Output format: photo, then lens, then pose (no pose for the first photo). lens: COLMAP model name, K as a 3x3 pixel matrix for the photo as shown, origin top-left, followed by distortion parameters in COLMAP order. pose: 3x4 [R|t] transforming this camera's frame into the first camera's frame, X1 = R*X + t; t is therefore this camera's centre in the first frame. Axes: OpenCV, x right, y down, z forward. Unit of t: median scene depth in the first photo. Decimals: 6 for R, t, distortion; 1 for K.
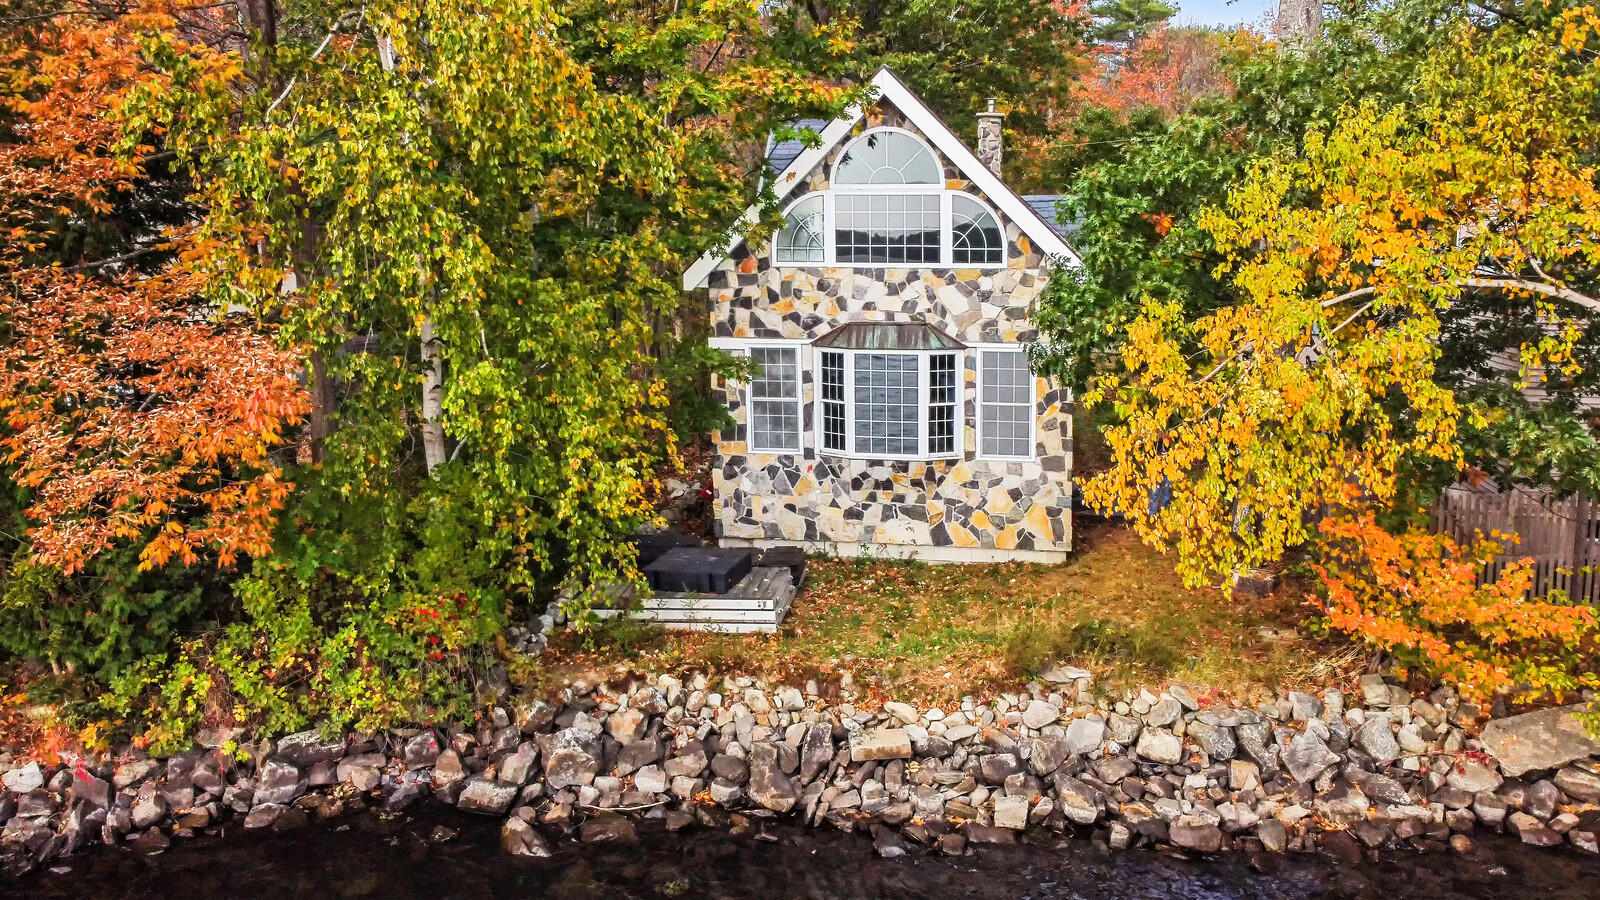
lens RADIAL K [[1147.7, 0, 832.4], [0, 1147.7, 298.6], [0, 0, 1]] dist [-0.002749, -0.000347]
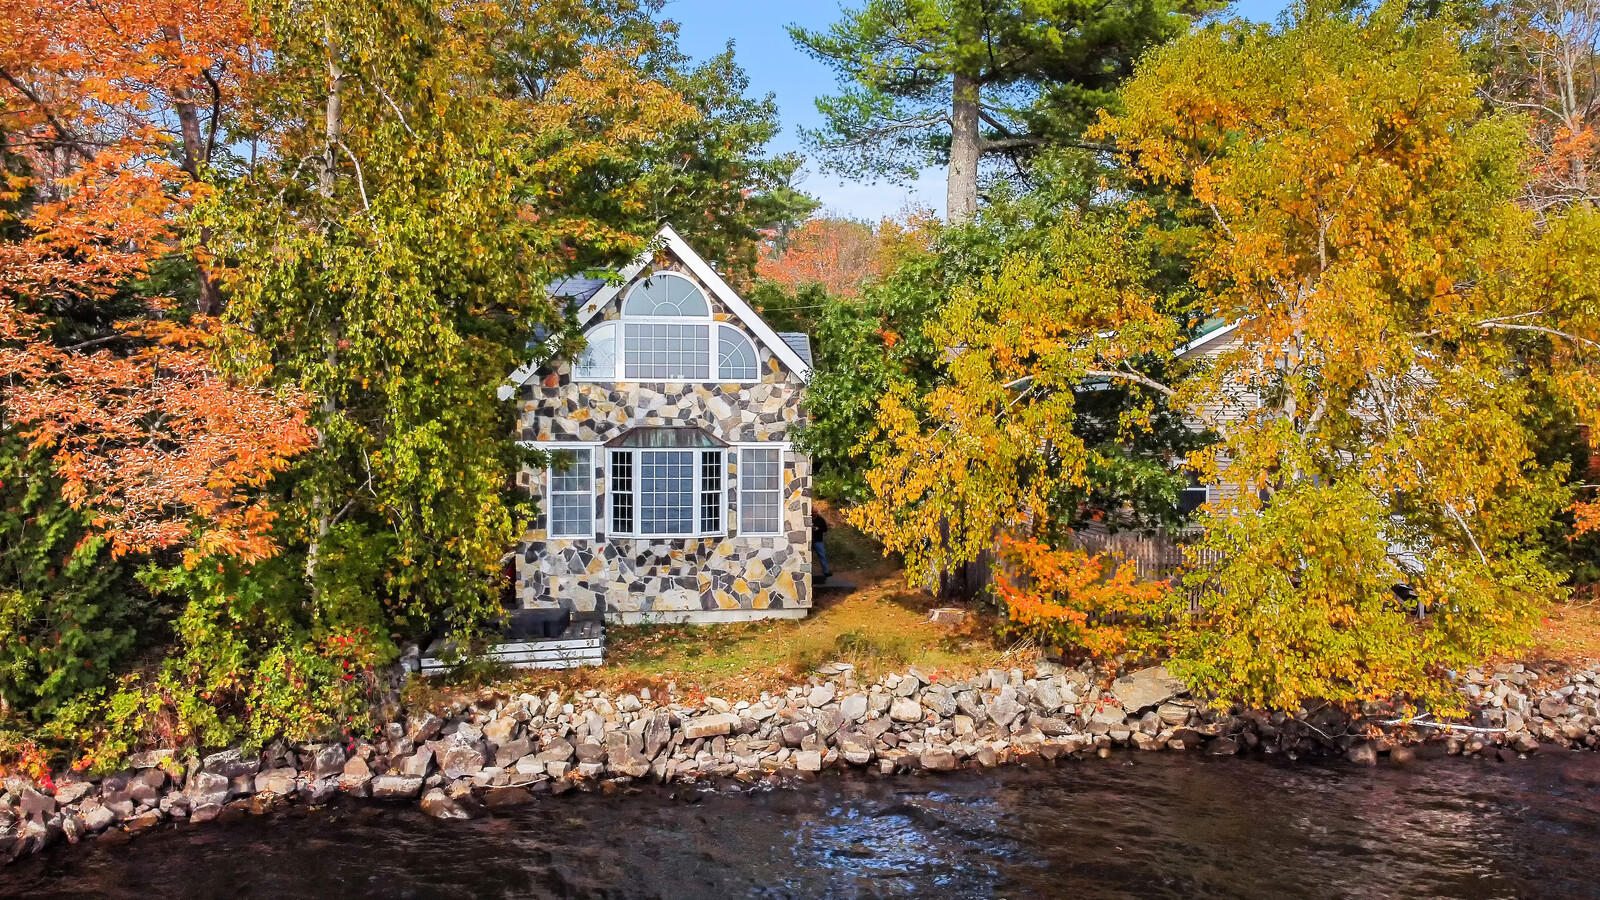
lens RADIAL K [[1153.1, 0, 809.2], [0, 1153.1, 312.9], [0, 0, 1]] dist [-0.007473, -0.005070]
pose [[0.957628, 0.022138, 0.287156, -0.225264], [0.019540, 0.989750, -0.141466, 0.106918], [-0.287345, 0.141082, 0.947380, -0.332537]]
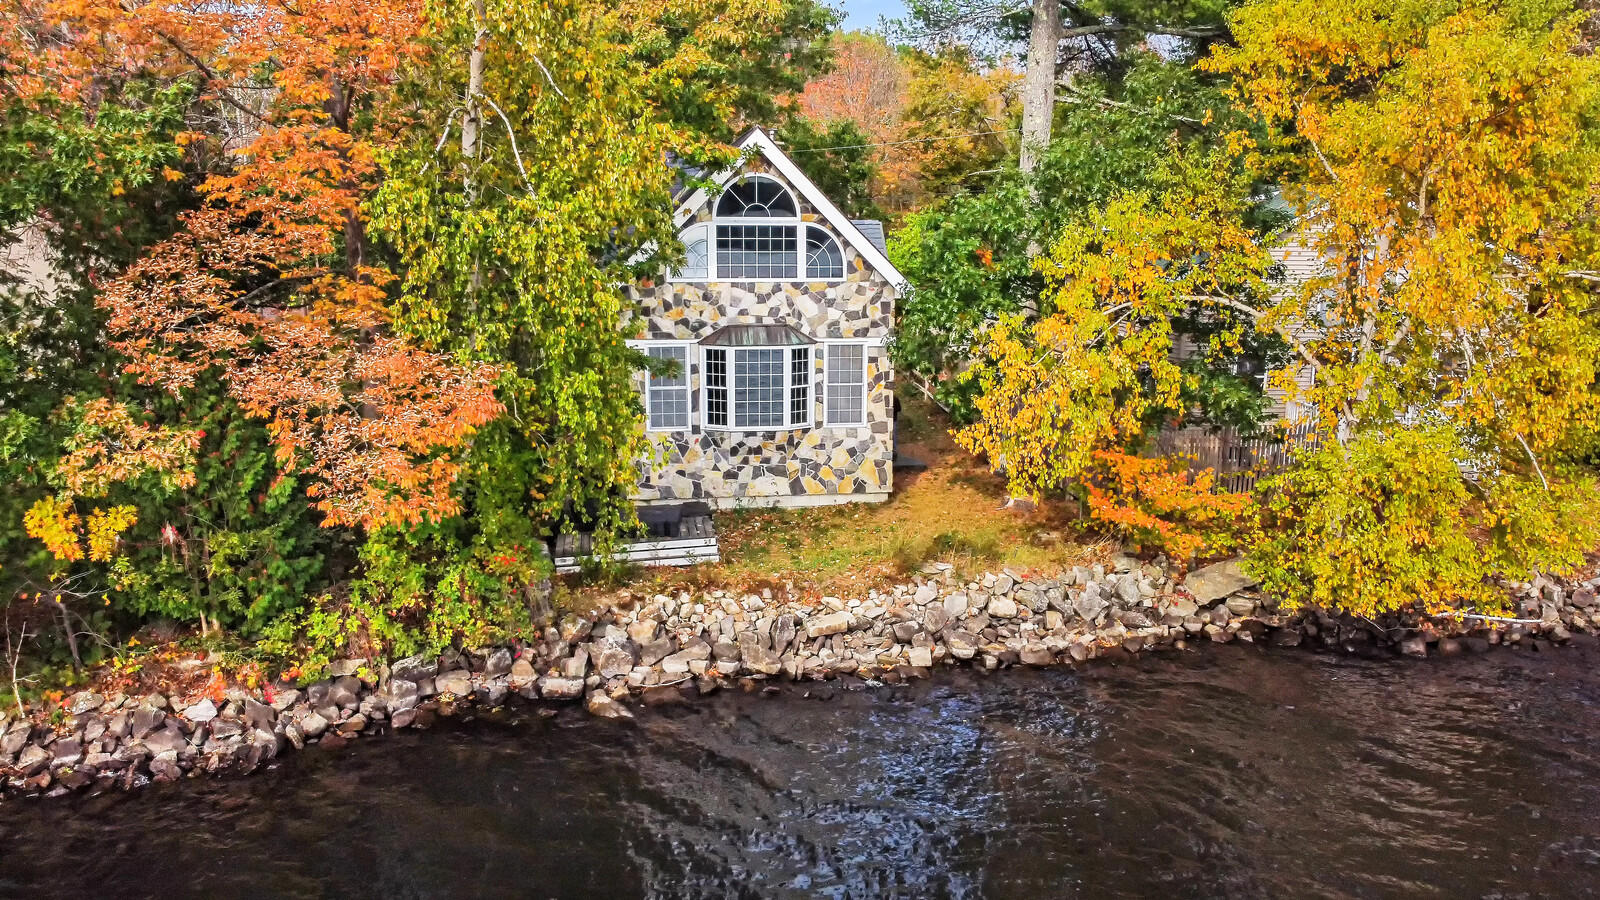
lens RADIAL K [[1180.8, 0, 798.1], [0, 1180.8, 298.1], [0, 0, 1]] dist [-0.005798, -0.011013]
pose [[0.956749, -0.019250, 0.290279, -0.399140], [0.012979, 0.999639, 0.023511, -0.054426], [-0.290627, -0.018726, 0.956653, -0.384767]]
